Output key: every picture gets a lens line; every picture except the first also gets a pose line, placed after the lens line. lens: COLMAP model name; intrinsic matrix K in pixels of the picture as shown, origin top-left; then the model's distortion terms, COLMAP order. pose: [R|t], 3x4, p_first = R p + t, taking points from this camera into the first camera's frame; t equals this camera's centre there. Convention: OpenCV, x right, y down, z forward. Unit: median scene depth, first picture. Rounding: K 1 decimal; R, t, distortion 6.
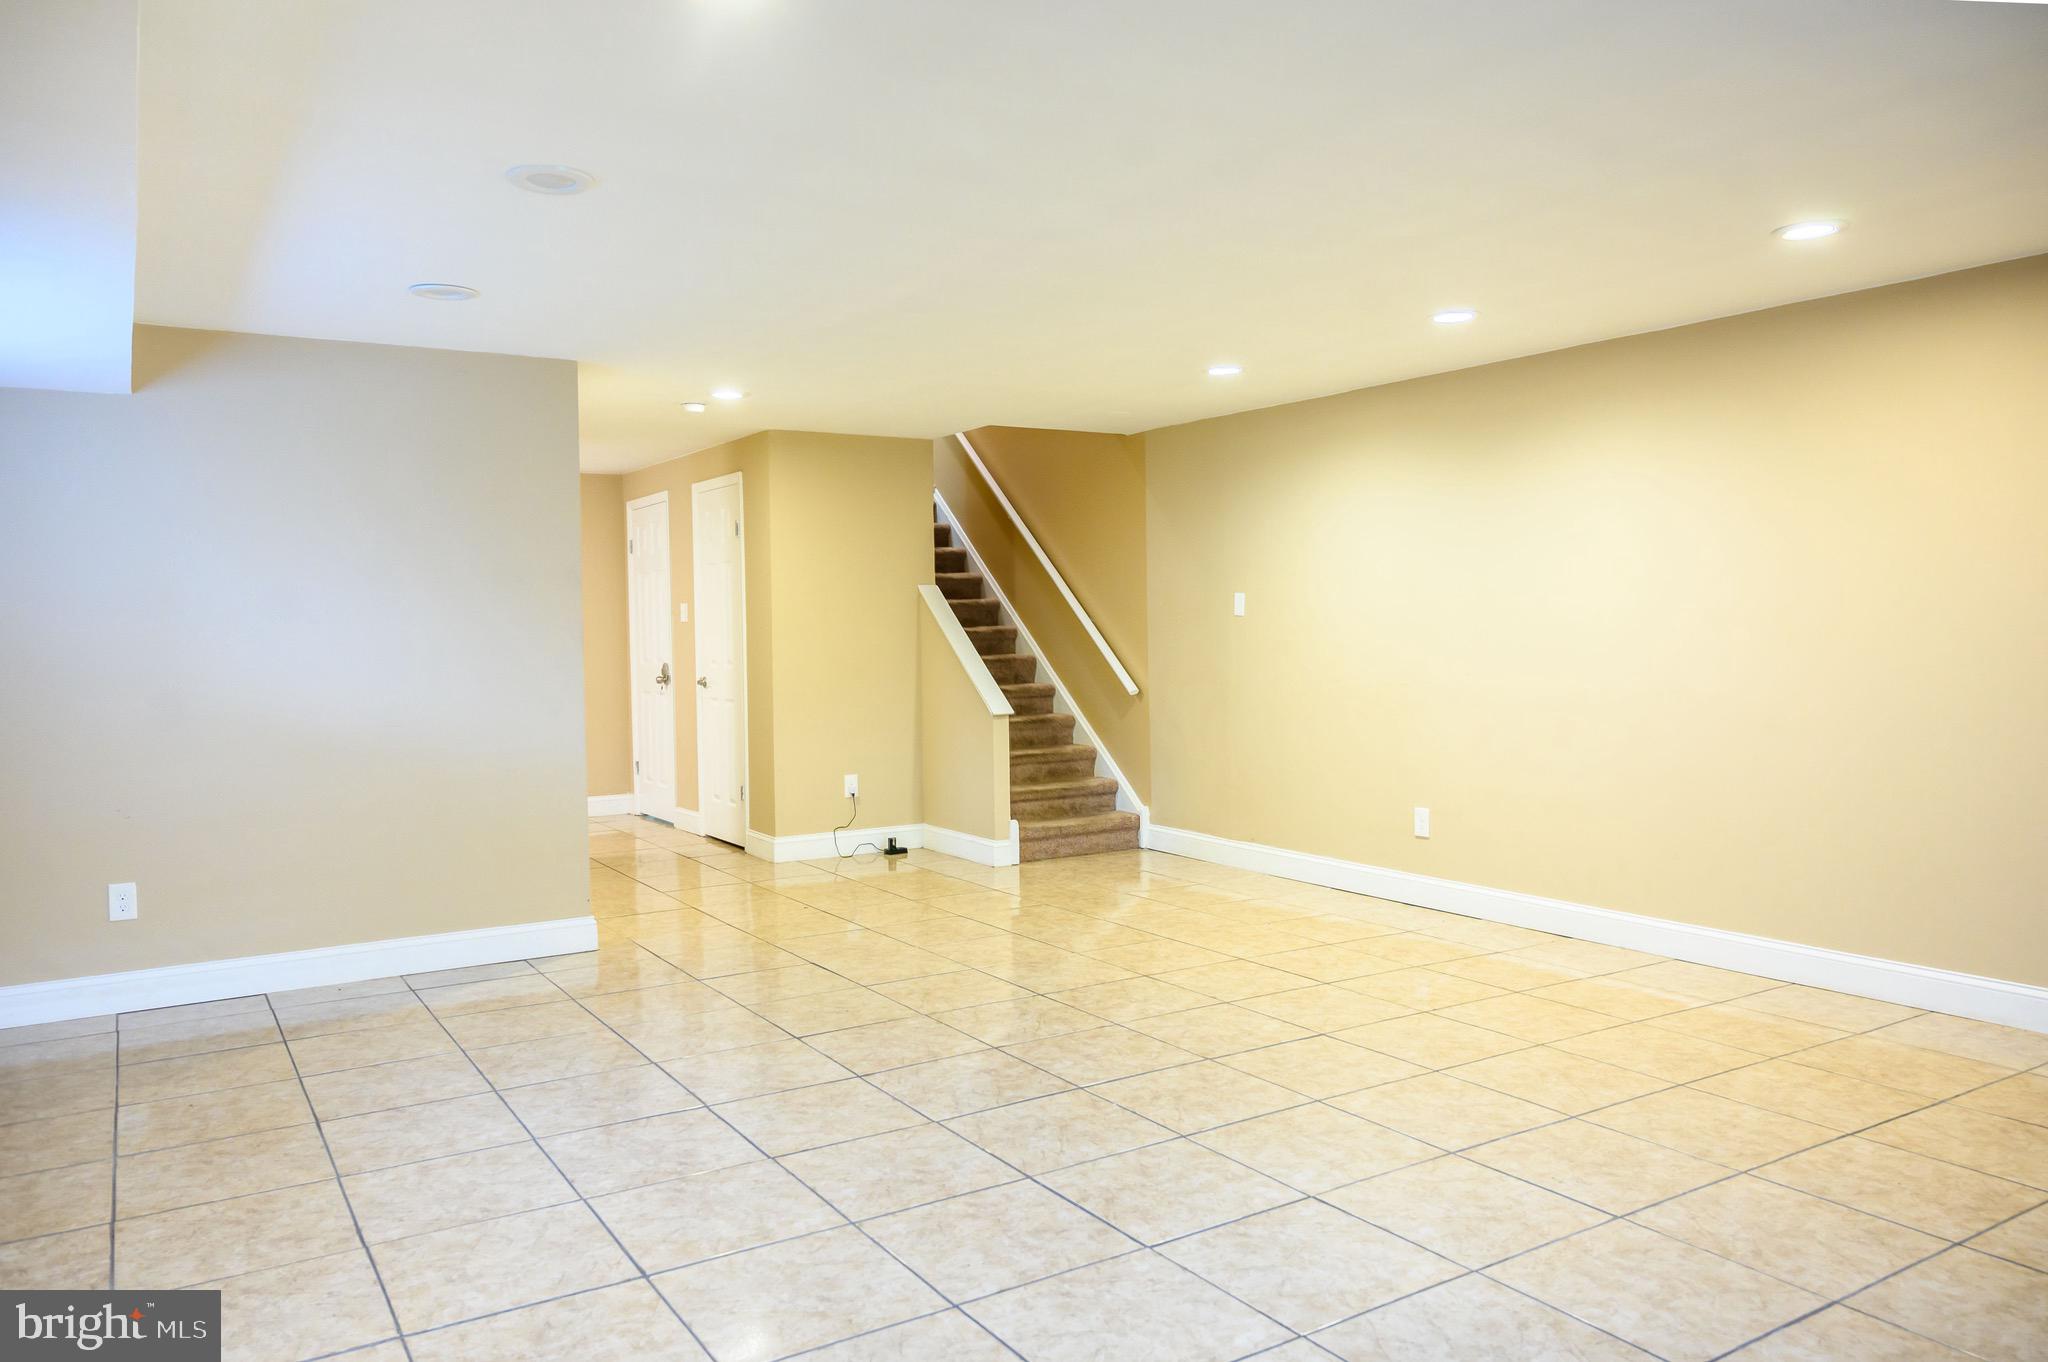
lens RADIAL K [[1411.6, 0, 1021.2], [0, 1411.6, 693.7], [0, 0, 1]] dist [-0.006951, 0.001498]
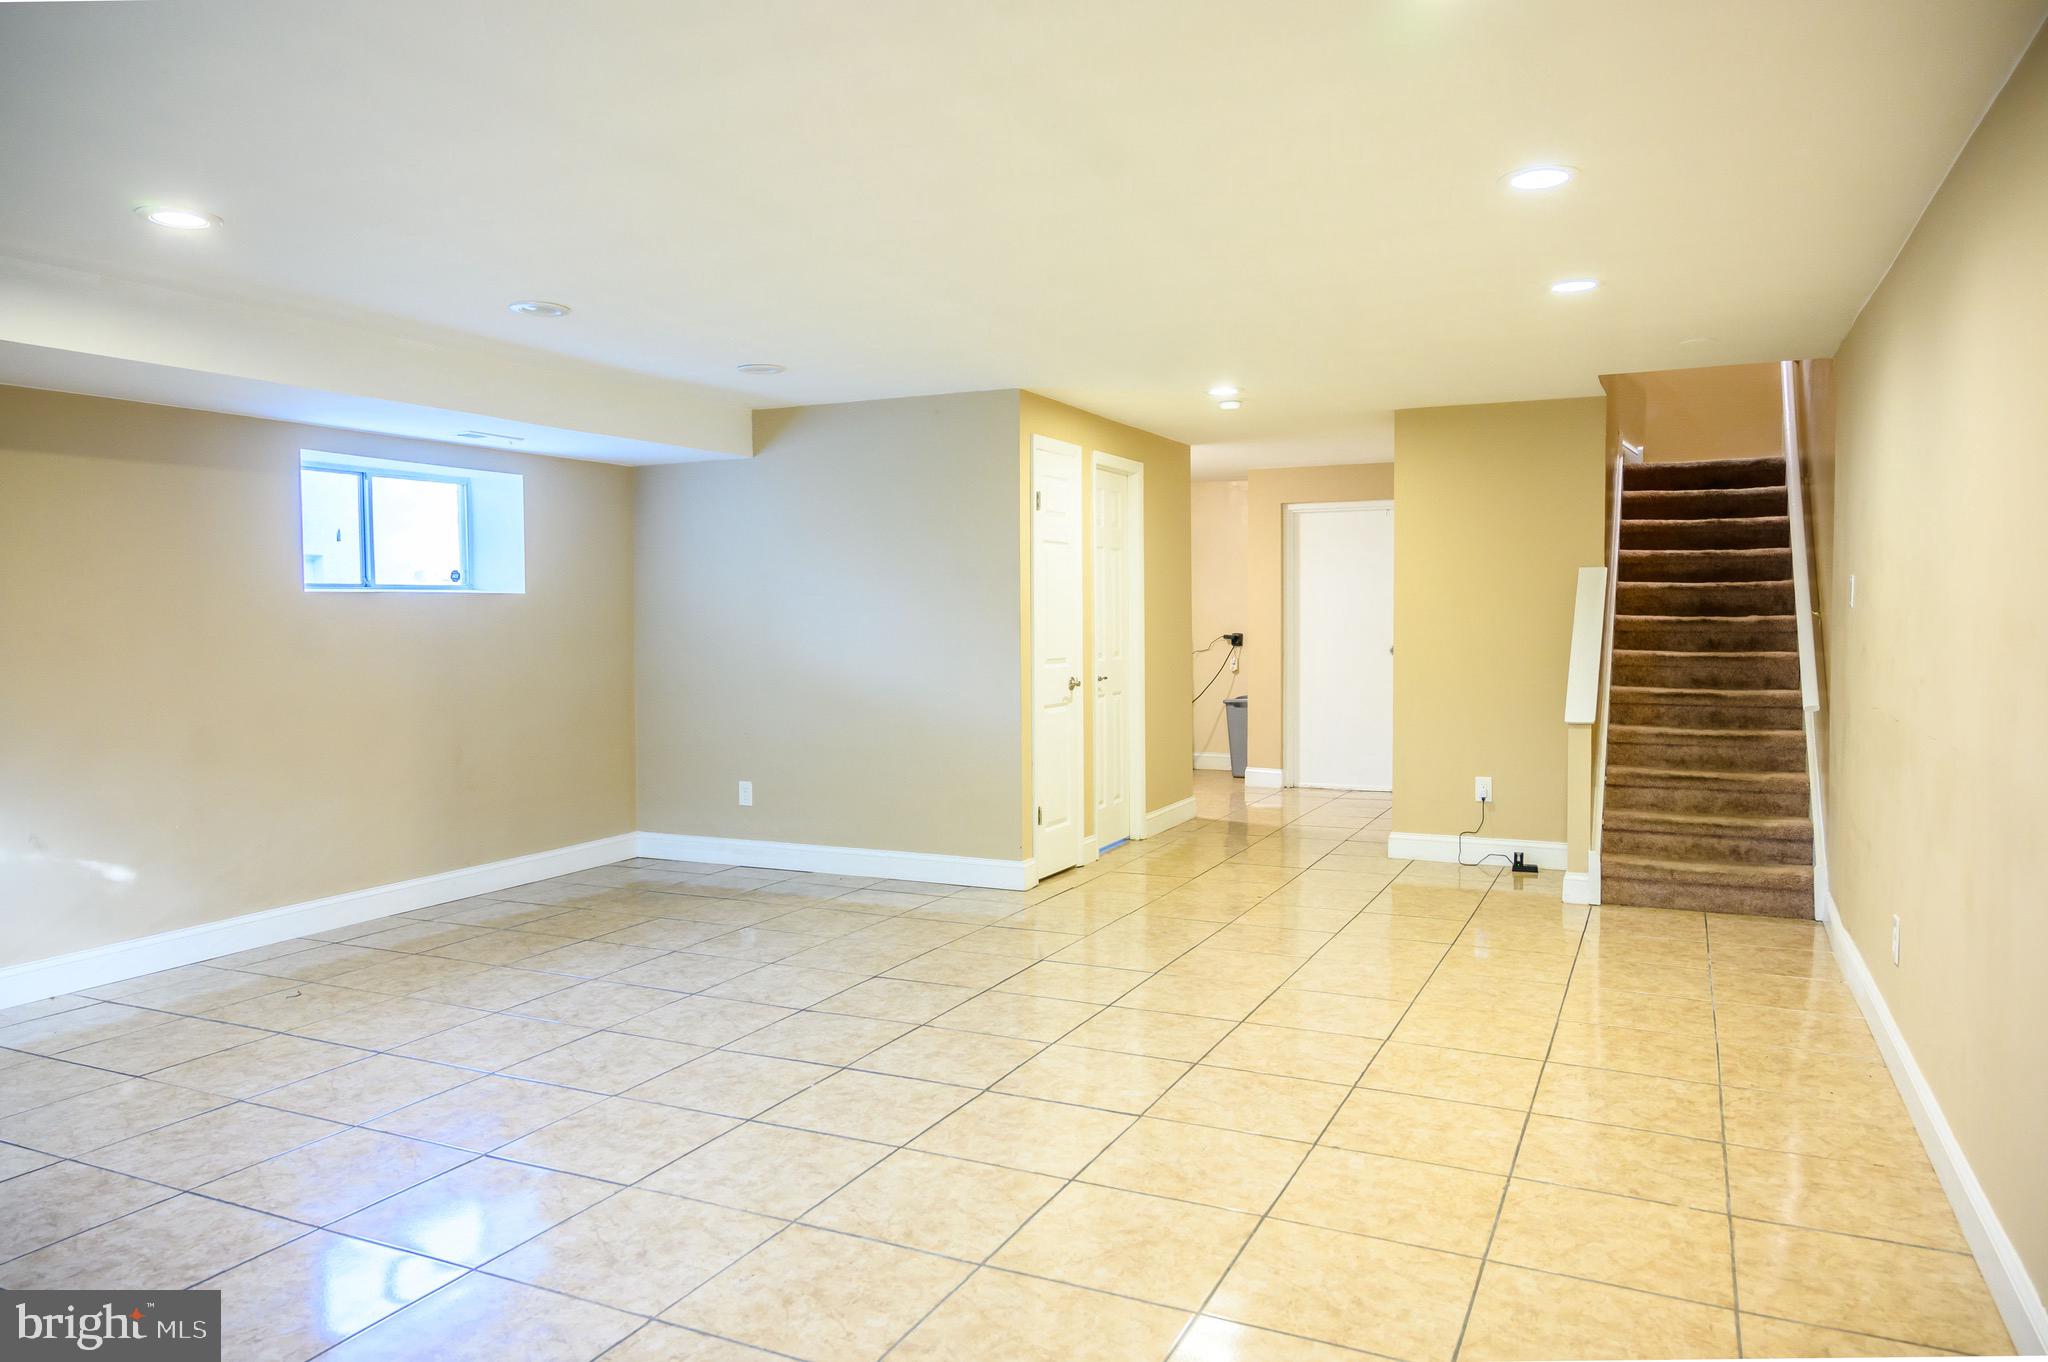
lens RADIAL K [[1377.0, 0, 1024.0], [0, 1377.0, 681.0], [0, 0, 1]] dist [-0.004938, 0.001635]
pose [[0.539921, 0.051474, -0.840141, 0.954938], [-0.041577, 0.998541, 0.034459, -0.046198], [0.840688, 0.016325, 0.541273, 0.558908]]
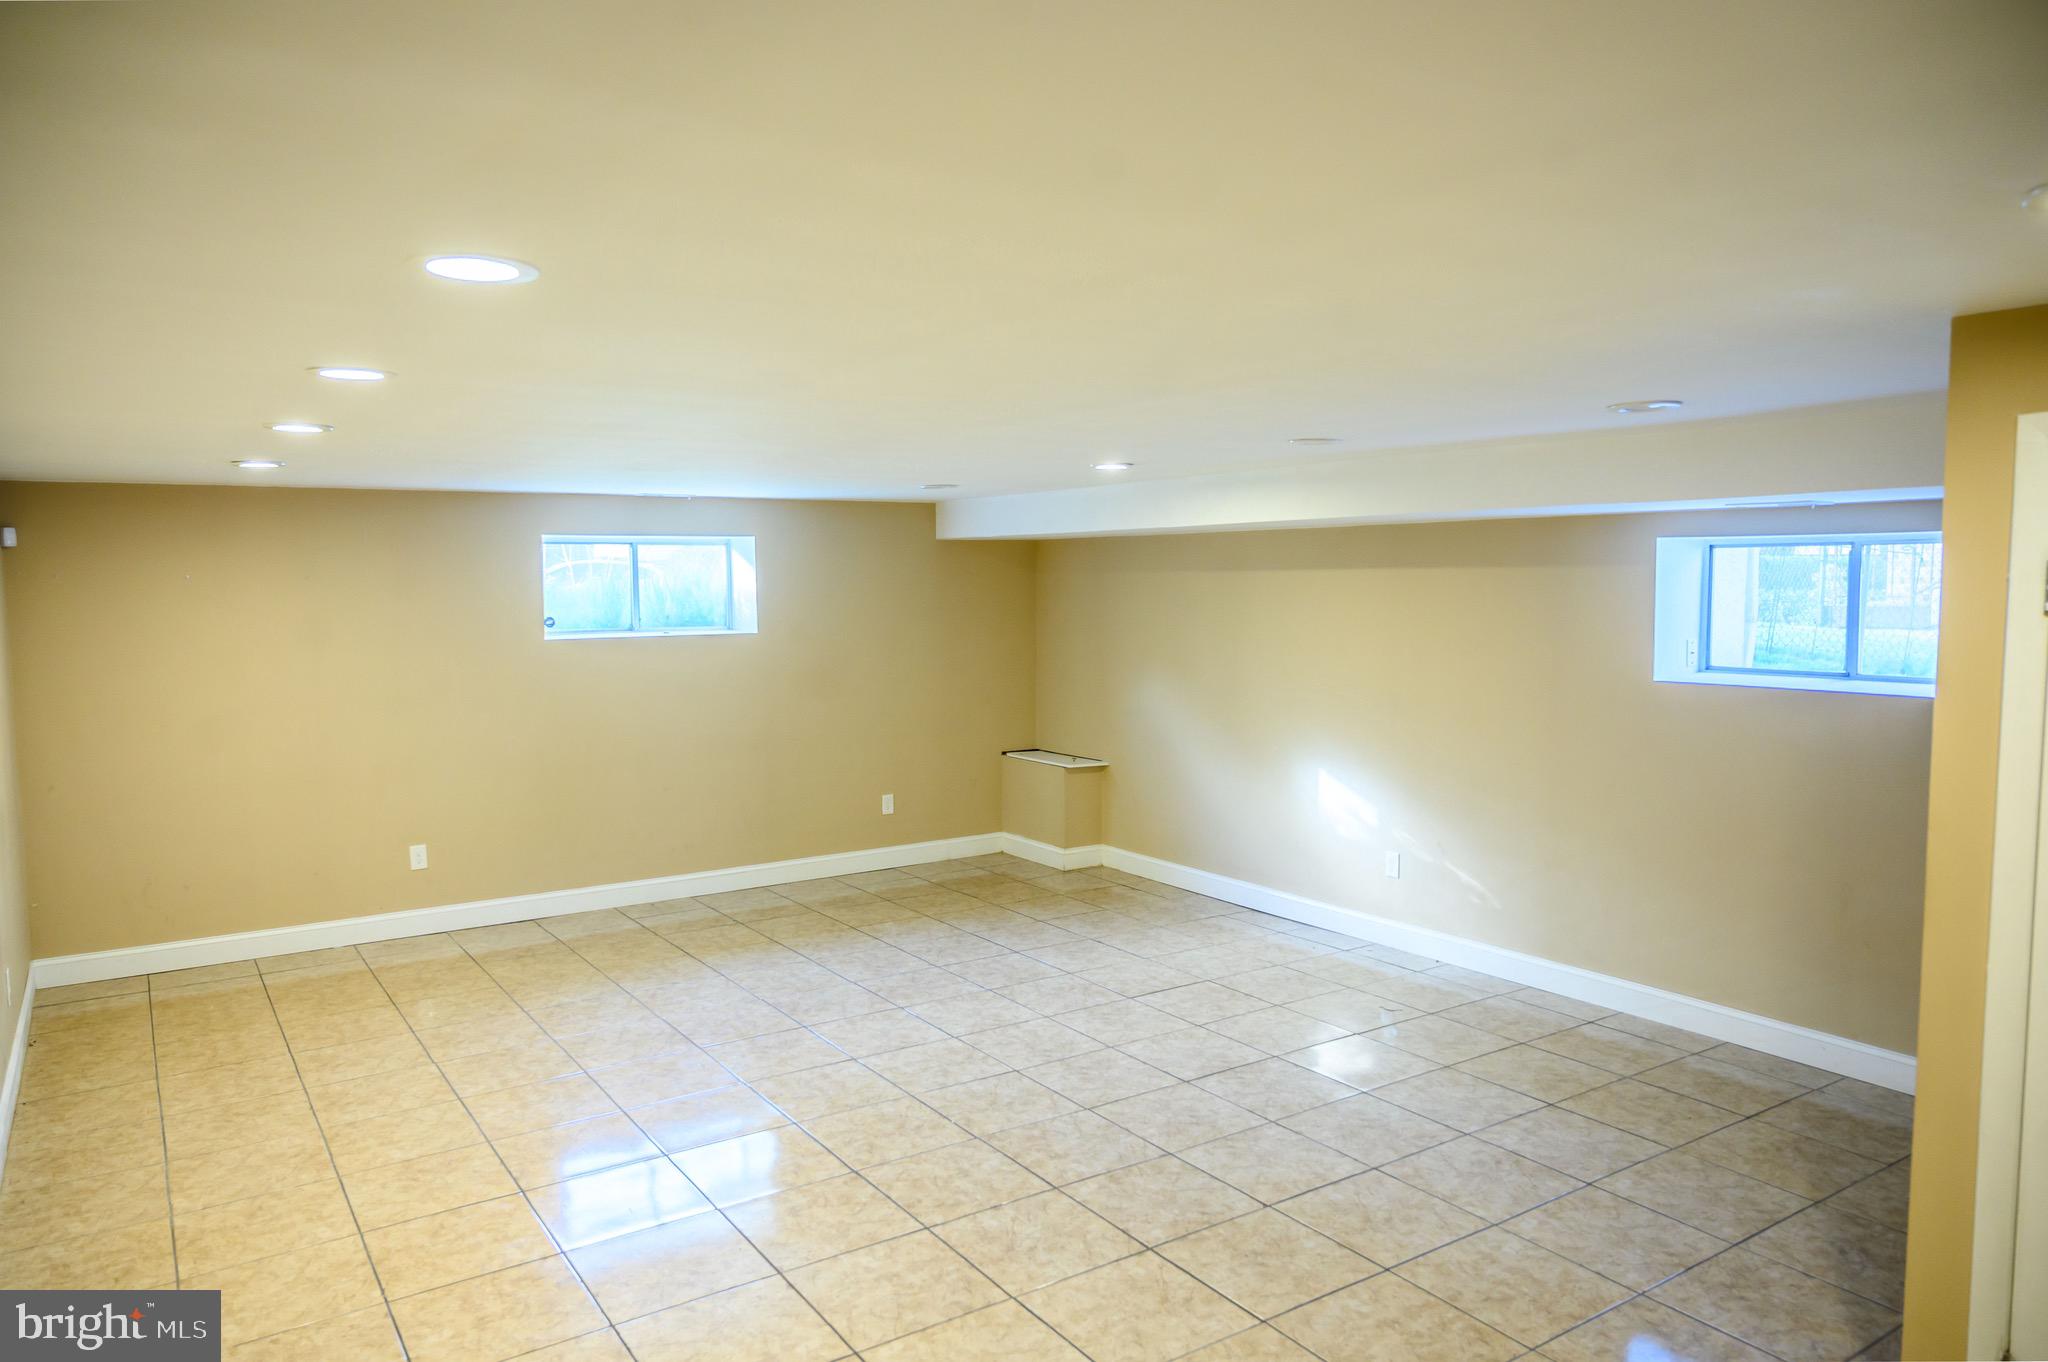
lens RADIAL K [[1377.0, 0, 1024.0], [0, 1377.0, 681.0], [0, 0, 1]] dist [-0.004938, 0.001635]
pose [[-0.999282, 0.025640, -0.027901, 0.025067], [0.021846, 0.991446, 0.128676, -0.260466], [0.030962, 0.127974, -0.991294, 2.126947]]
